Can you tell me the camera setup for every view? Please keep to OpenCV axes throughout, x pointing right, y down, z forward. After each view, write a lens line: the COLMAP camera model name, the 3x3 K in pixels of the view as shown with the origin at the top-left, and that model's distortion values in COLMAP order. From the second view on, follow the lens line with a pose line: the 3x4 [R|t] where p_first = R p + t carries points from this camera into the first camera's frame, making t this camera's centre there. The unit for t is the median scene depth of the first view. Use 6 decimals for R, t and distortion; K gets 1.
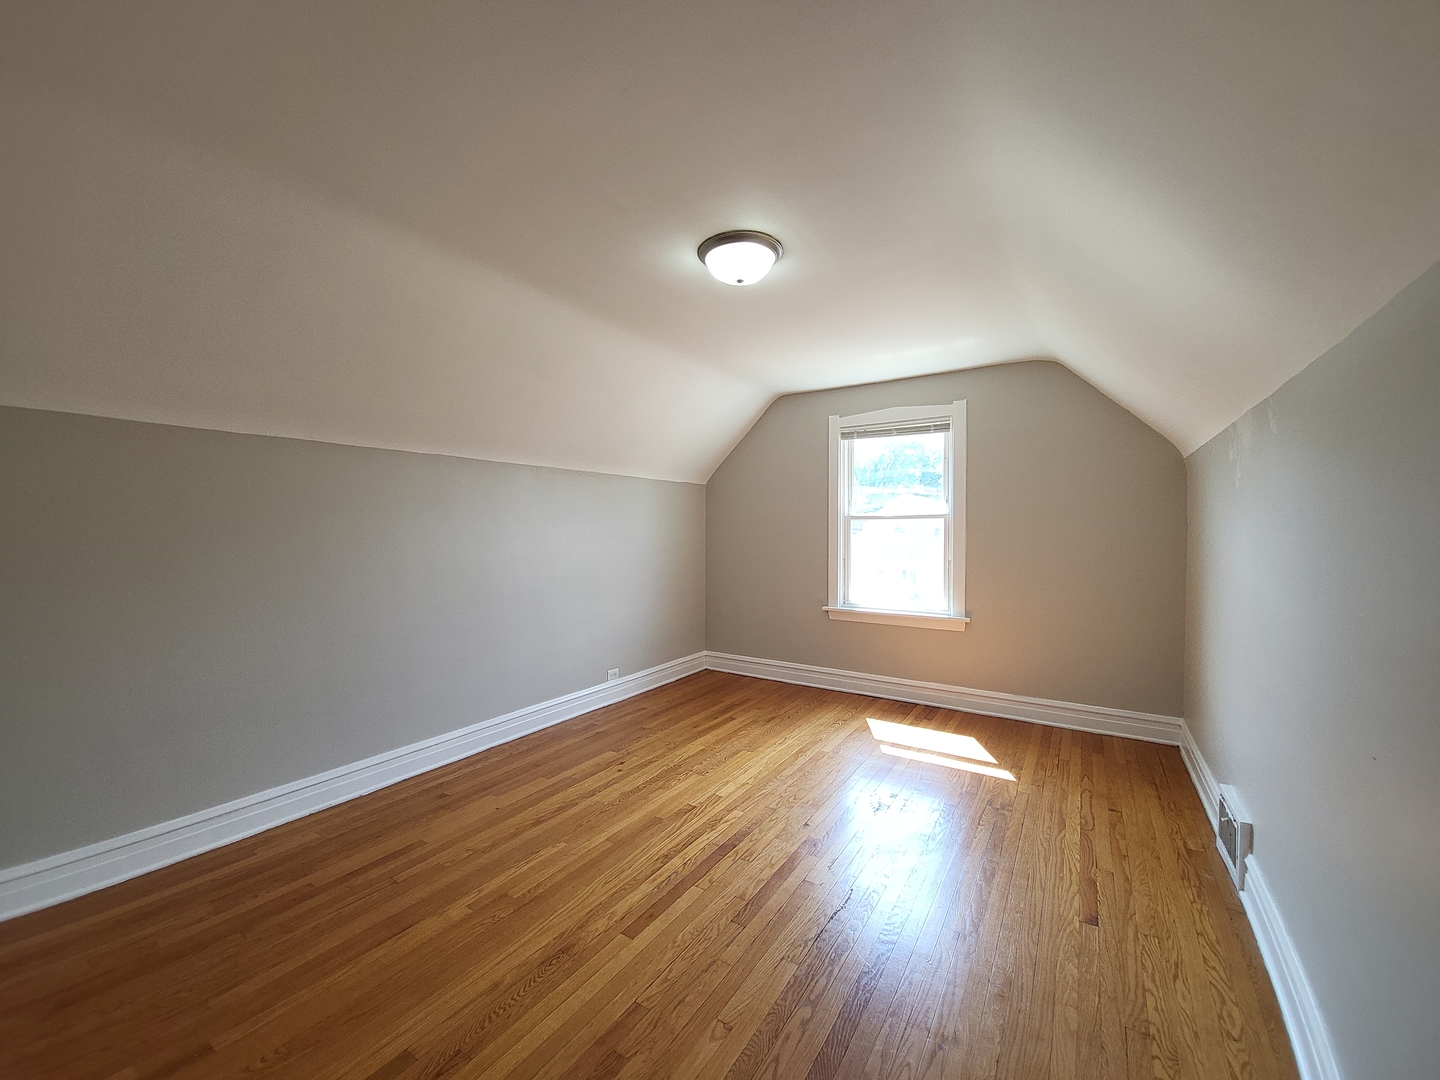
lens RADIAL K [[590.6, 0, 715.4], [0, 590.6, 536.5], [0, 0, 1]] dist [-0.017475, -0.001901]
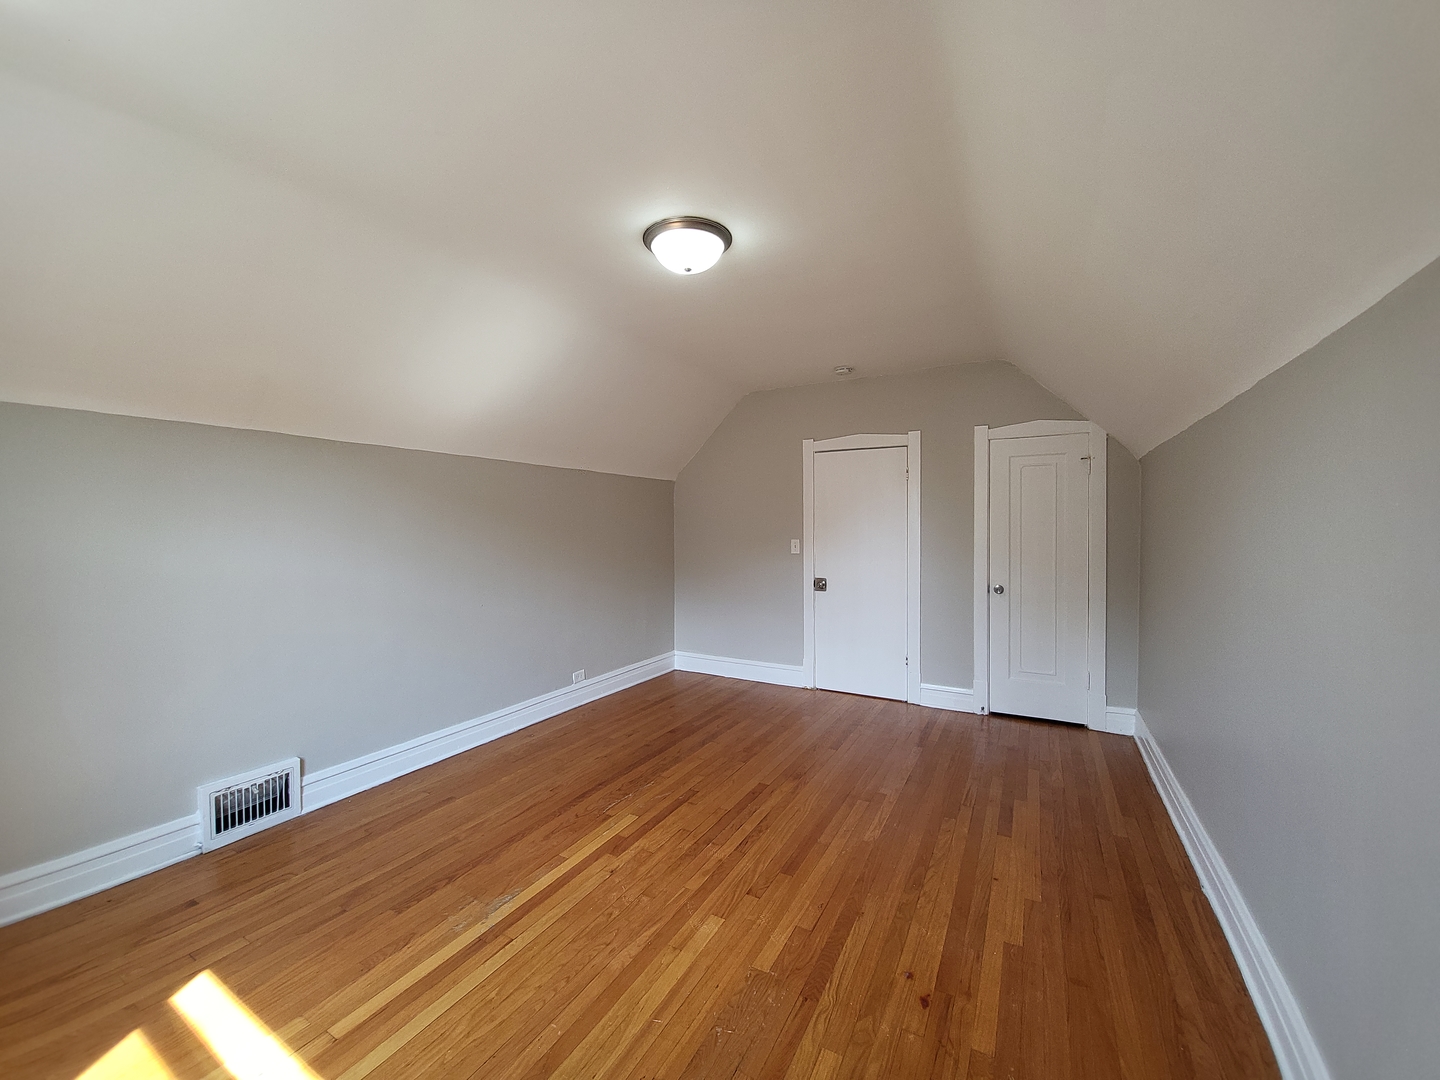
lens RADIAL K [[590.6, 0, 720.6], [0, 590.6, 534.1], [0, 0, 1]] dist [-0.017475, -0.001901]
pose [[-0.997350, 0.004780, -0.072596, 0.055260], [0.002891, 0.999655, 0.026105, -0.025327], [0.072696, 0.025826, -0.997020, 1.784234]]
